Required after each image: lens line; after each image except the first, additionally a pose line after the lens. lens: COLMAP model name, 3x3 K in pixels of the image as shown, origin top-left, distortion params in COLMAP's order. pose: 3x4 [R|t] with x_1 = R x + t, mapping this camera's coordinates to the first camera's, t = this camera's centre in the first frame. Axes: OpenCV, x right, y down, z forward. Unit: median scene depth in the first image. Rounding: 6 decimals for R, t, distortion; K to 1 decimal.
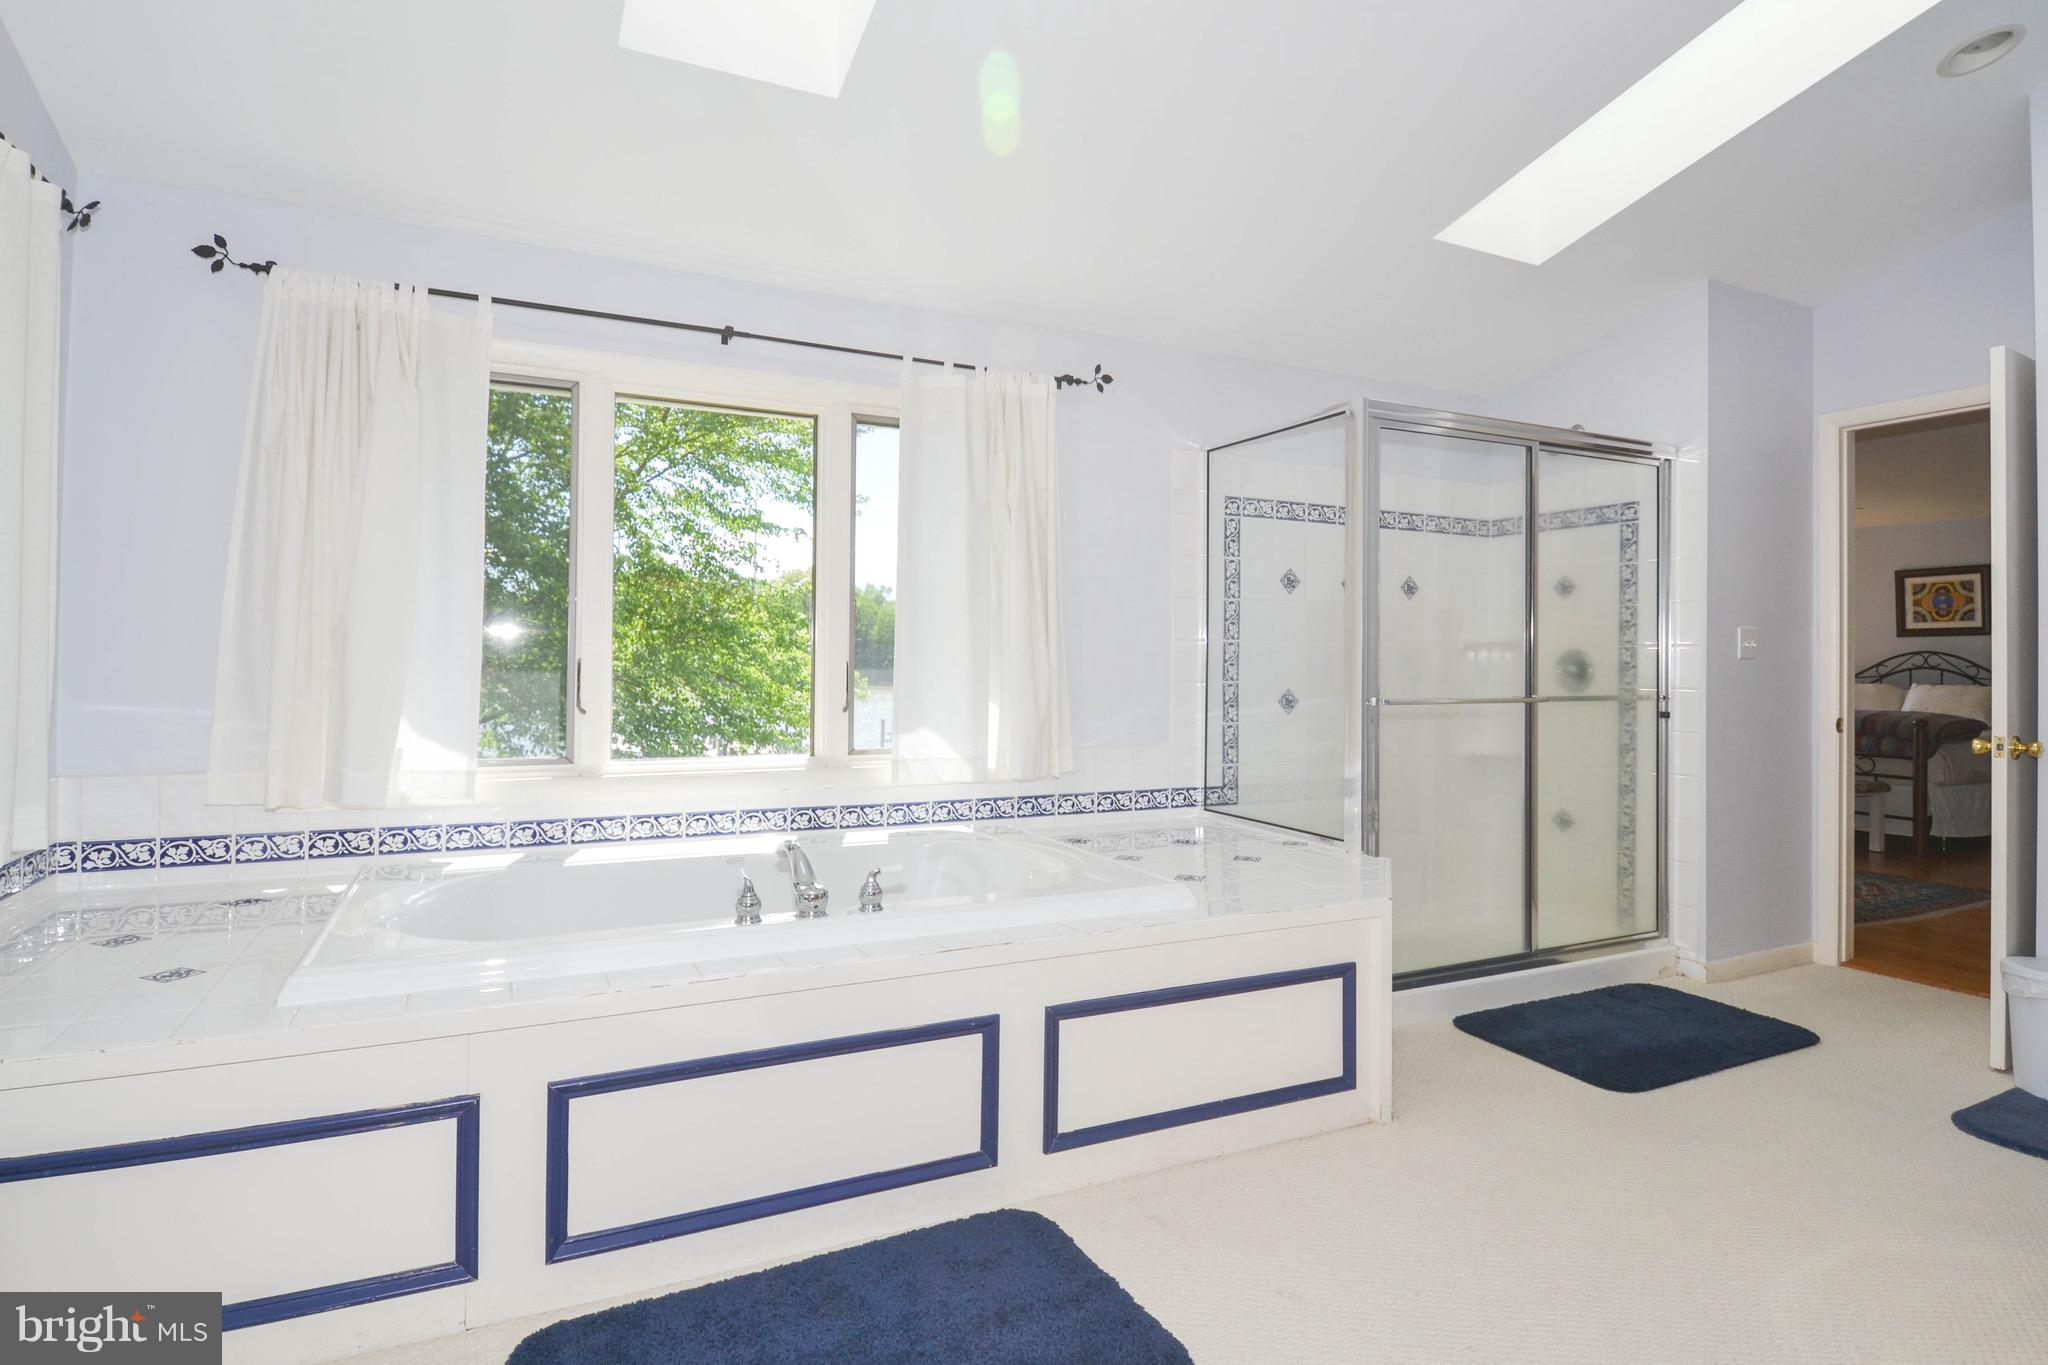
lens RADIAL K [[1060.9, 0, 1030.0], [0, 1060.9, 644.8], [0, 0, 1]] dist [0.004275, -0.019318]
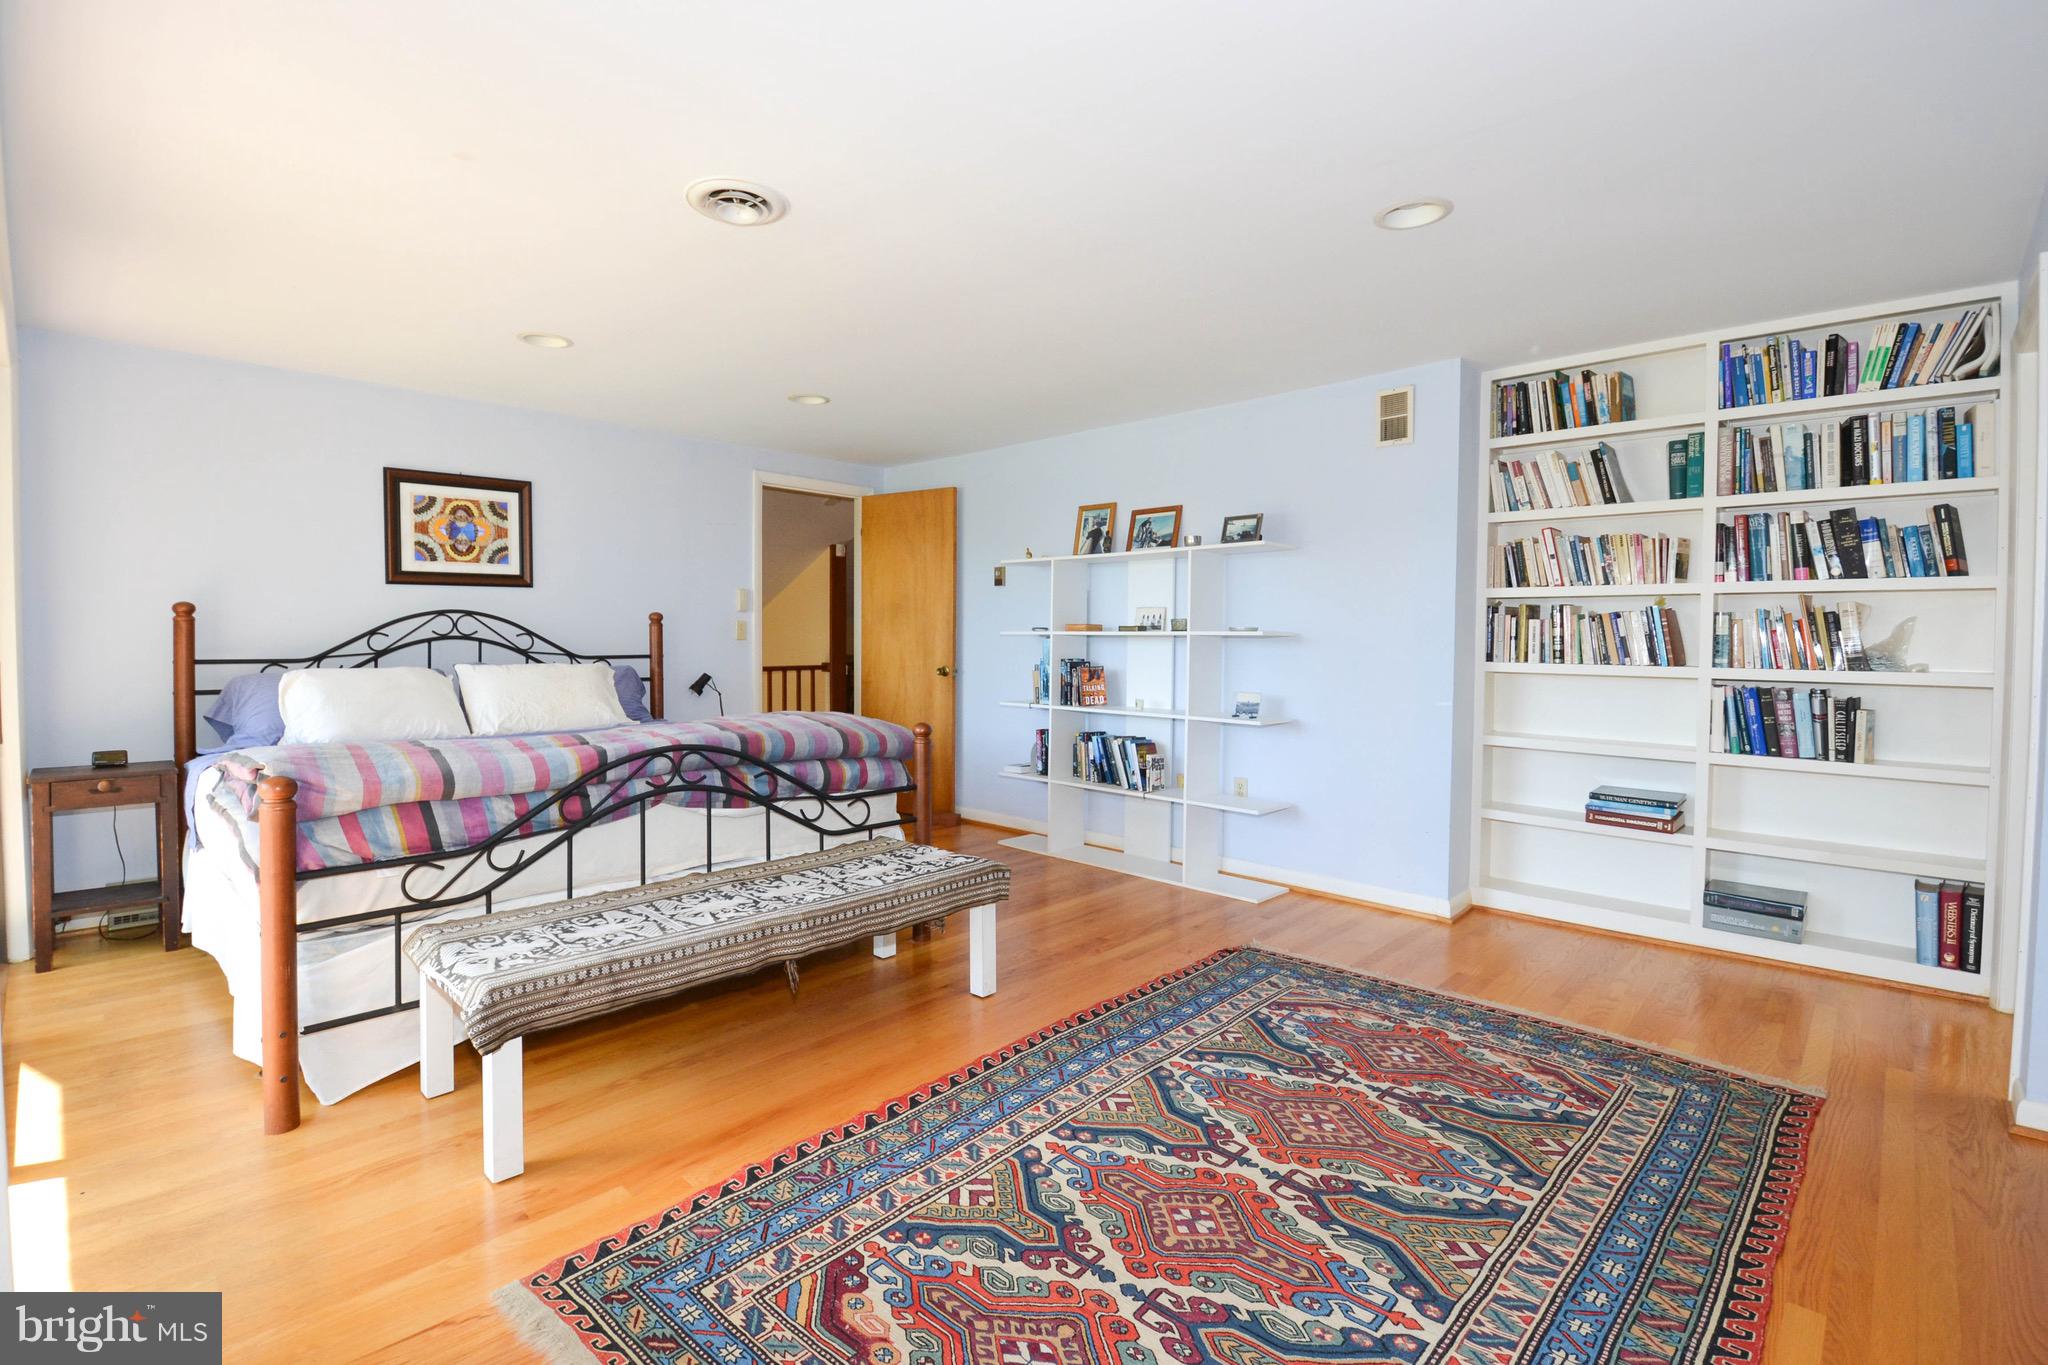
lens RADIAL K [[925.6, 0, 1013.6], [0, 925.6, 664.0], [0, 0, 1]] dist [0.012930, -0.021862]
pose [[-0.356071, -0.045266, 0.933362, 0.274836], [-0.022623, 0.998951, 0.039816, 0.009887], [-0.934185, -0.006938, -0.356722, 1.028483]]
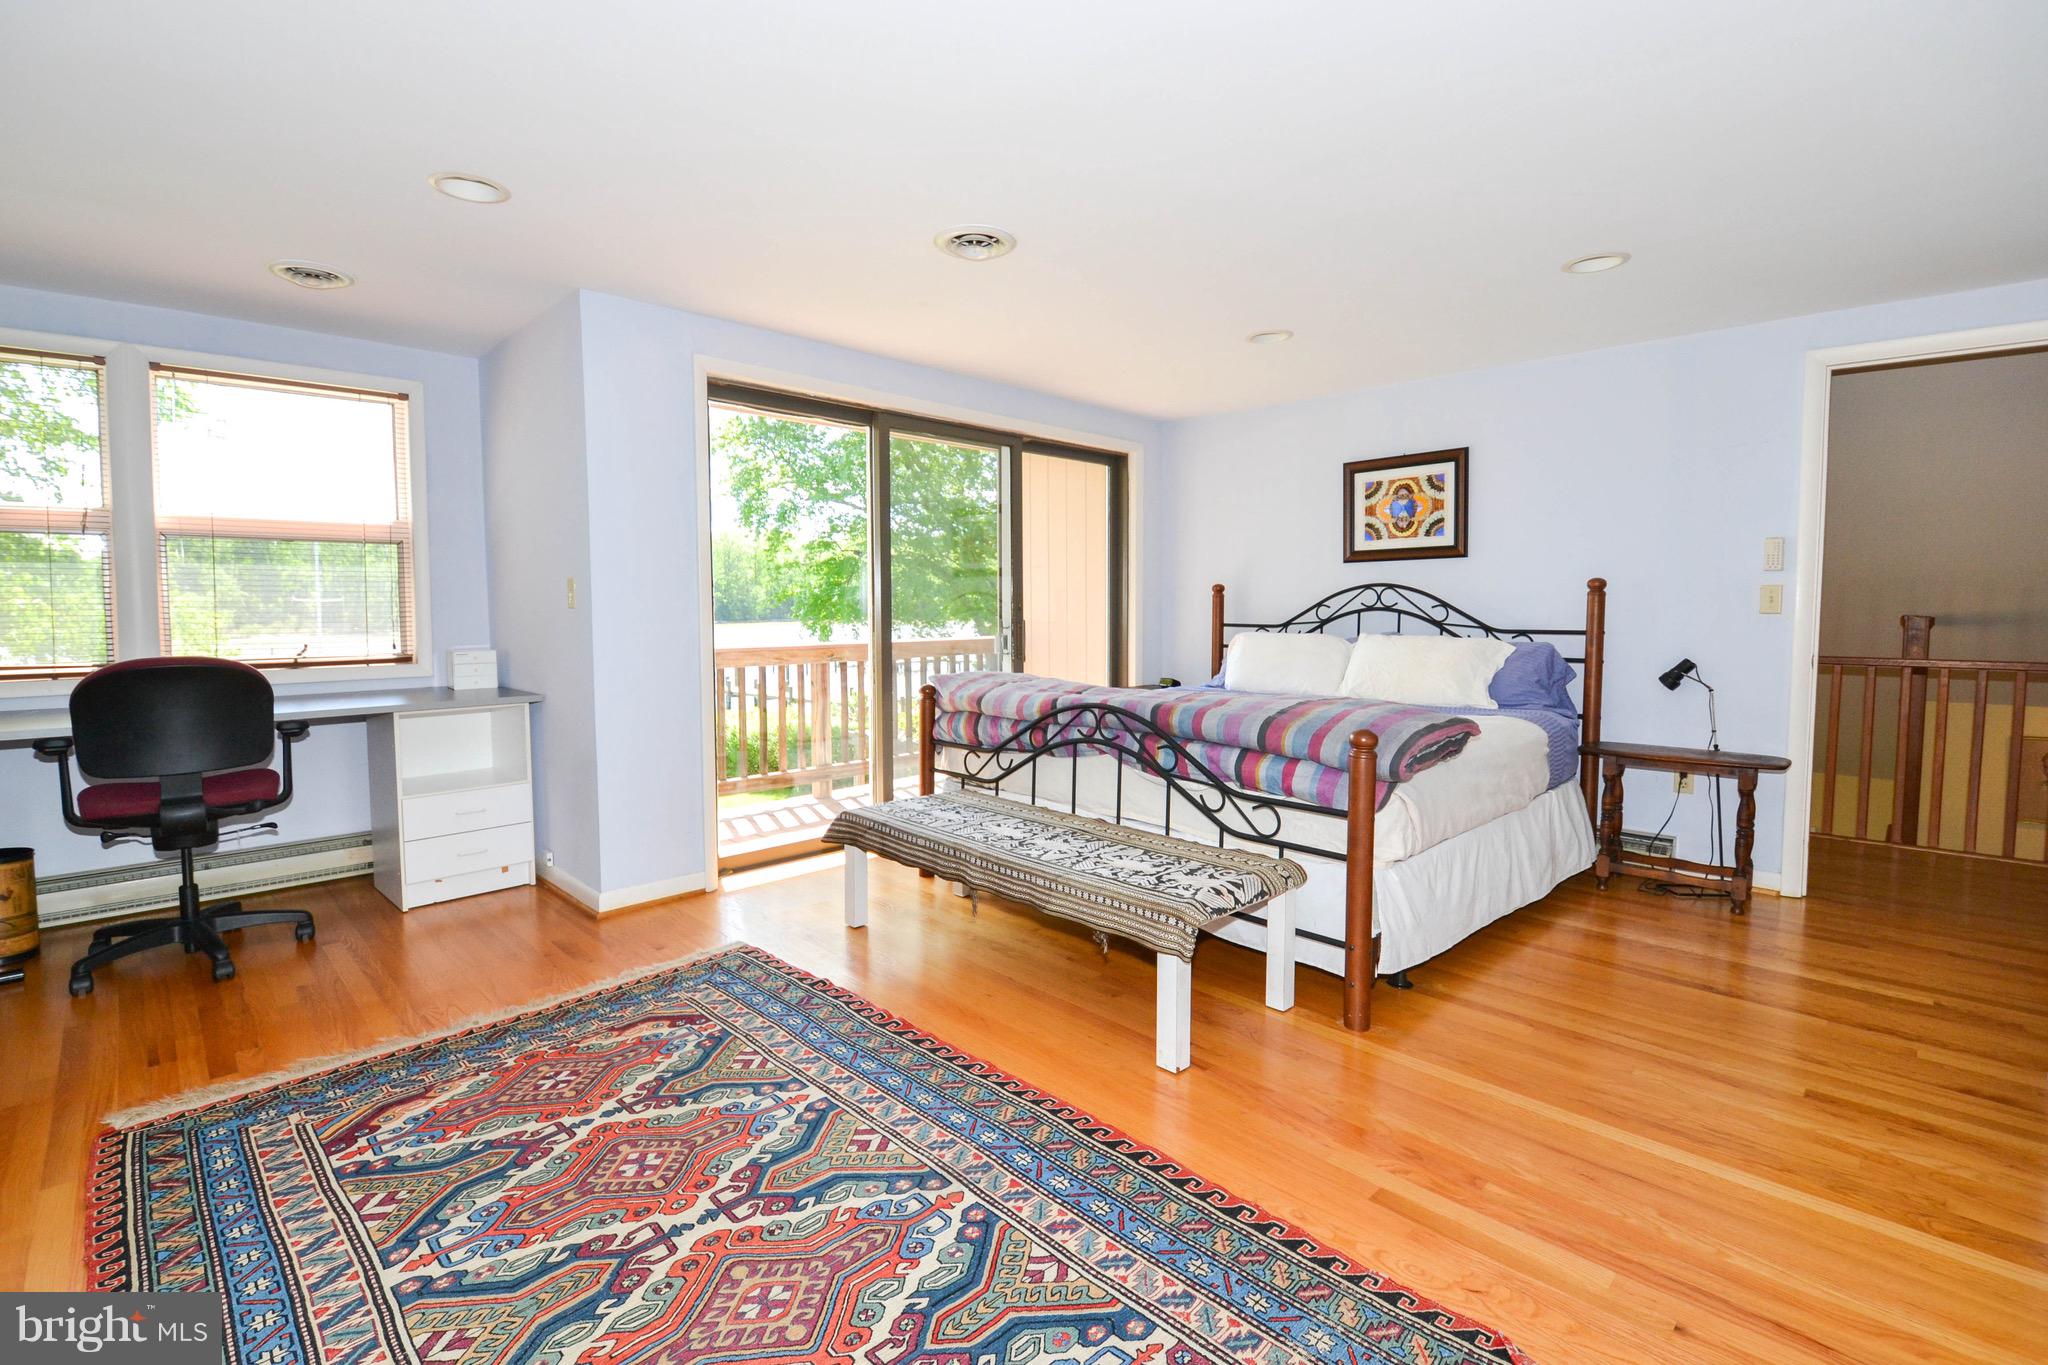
lens RADIAL K [[925.6, 0, 1013.6], [0, 925.6, 664.0], [0, 0, 1]] dist [0.012930, -0.021862]
pose [[0.947027, -0.036387, 0.319086, 0.515903], [0.009698, 0.996348, 0.084835, 0.005489], [-0.321007, -0.077247, 0.943921, 0.602851]]
